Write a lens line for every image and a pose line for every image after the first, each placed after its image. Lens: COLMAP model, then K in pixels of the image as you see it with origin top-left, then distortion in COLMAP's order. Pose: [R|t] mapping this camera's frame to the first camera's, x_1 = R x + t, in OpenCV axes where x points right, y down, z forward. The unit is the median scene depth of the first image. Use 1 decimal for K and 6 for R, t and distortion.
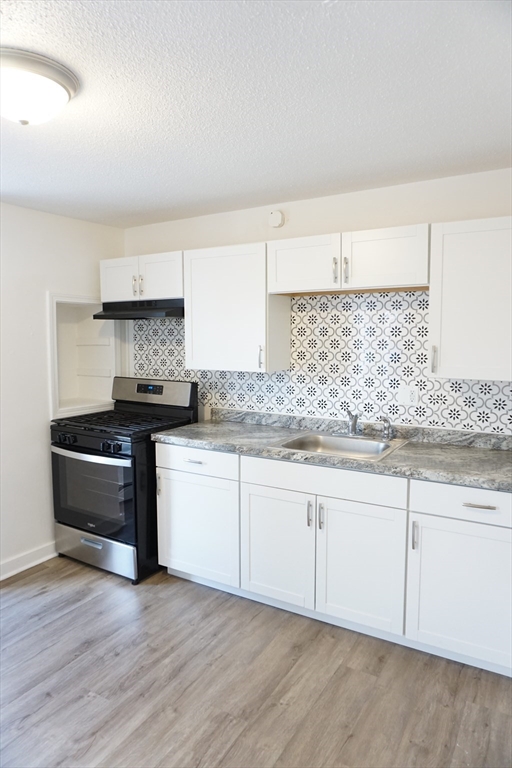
lens RADIAL K [[509.7, 0, 256.0], [0, 509.7, 384.0], [0, 0, 1]] dist [-0.052097, 0.032401]
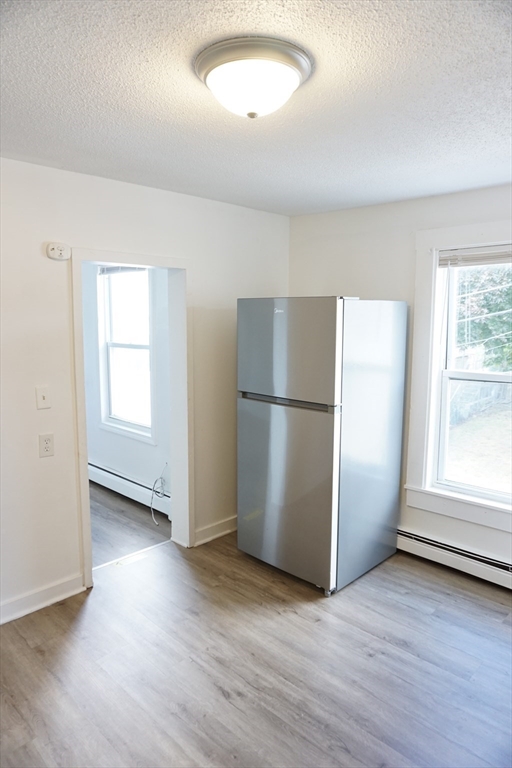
lens RADIAL K [[509.7, 0, 256.0], [0, 509.7, 384.0], [0, 0, 1]] dist [-0.052097, 0.032401]
pose [[-0.235564, 0.131627, -0.962904, 0.263489], [-0.091520, 0.983378, 0.156815, -0.090666], [0.967540, 0.125065, -0.219602, 0.656029]]
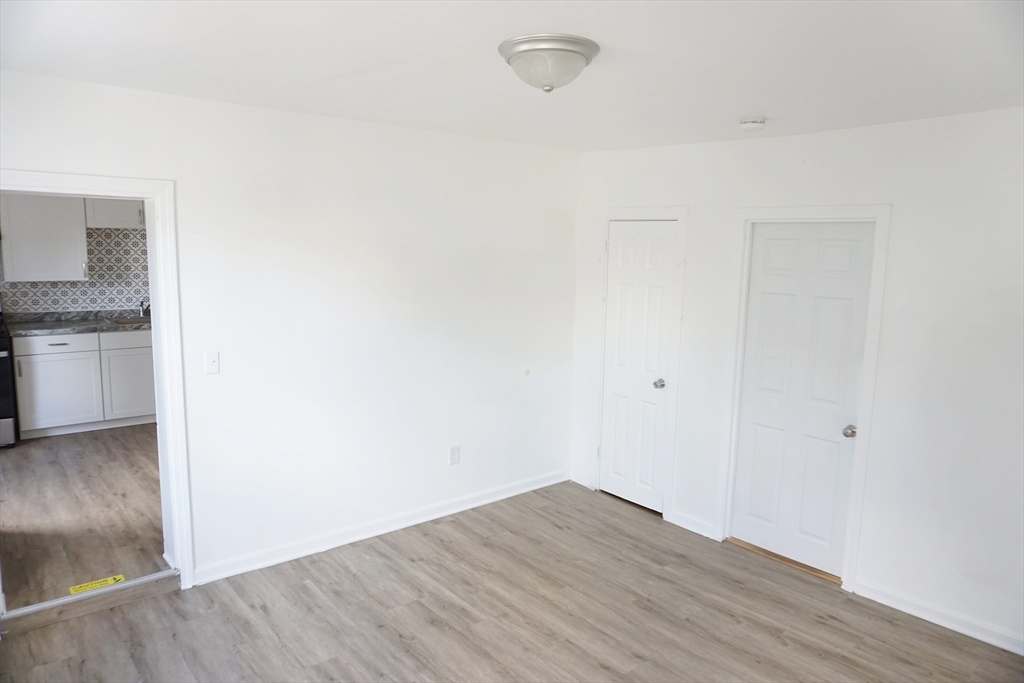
lens RADIAL K [[679.6, 0, 509.7], [0, 679.6, 345.1], [0, 0, 1]] dist [-0.052097, 0.032401]
pose [[0.334539, -0.132141, 0.933072, -1.456578], [0.062967, 0.991042, 0.117775, 0.012622], [-0.940276, 0.019352, 0.339862, -0.842789]]
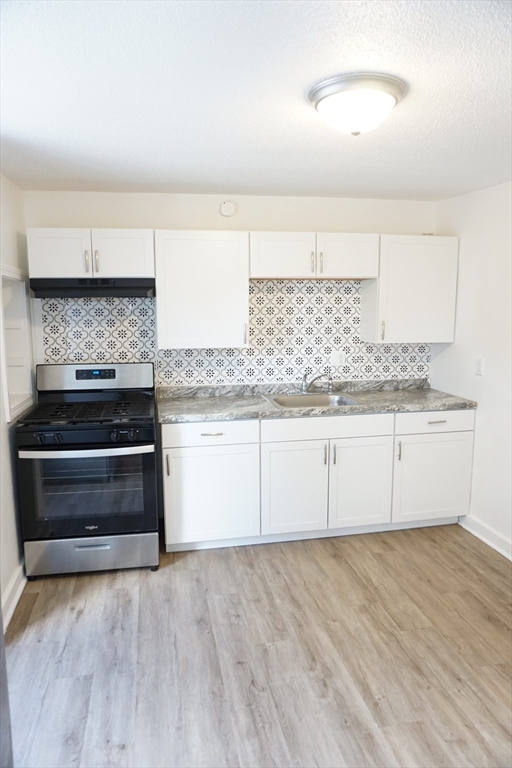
lens RADIAL K [[509.7, 0, 256.0], [0, 509.7, 384.0], [0, 0, 1]] dist [-0.052097, 0.032401]
pose [[0.738762, -0.103196, 0.666019, -0.753565], [0.070195, 0.994615, 0.076248, -0.027679], [-0.670301, -0.009578, 0.742028, 0.147010]]
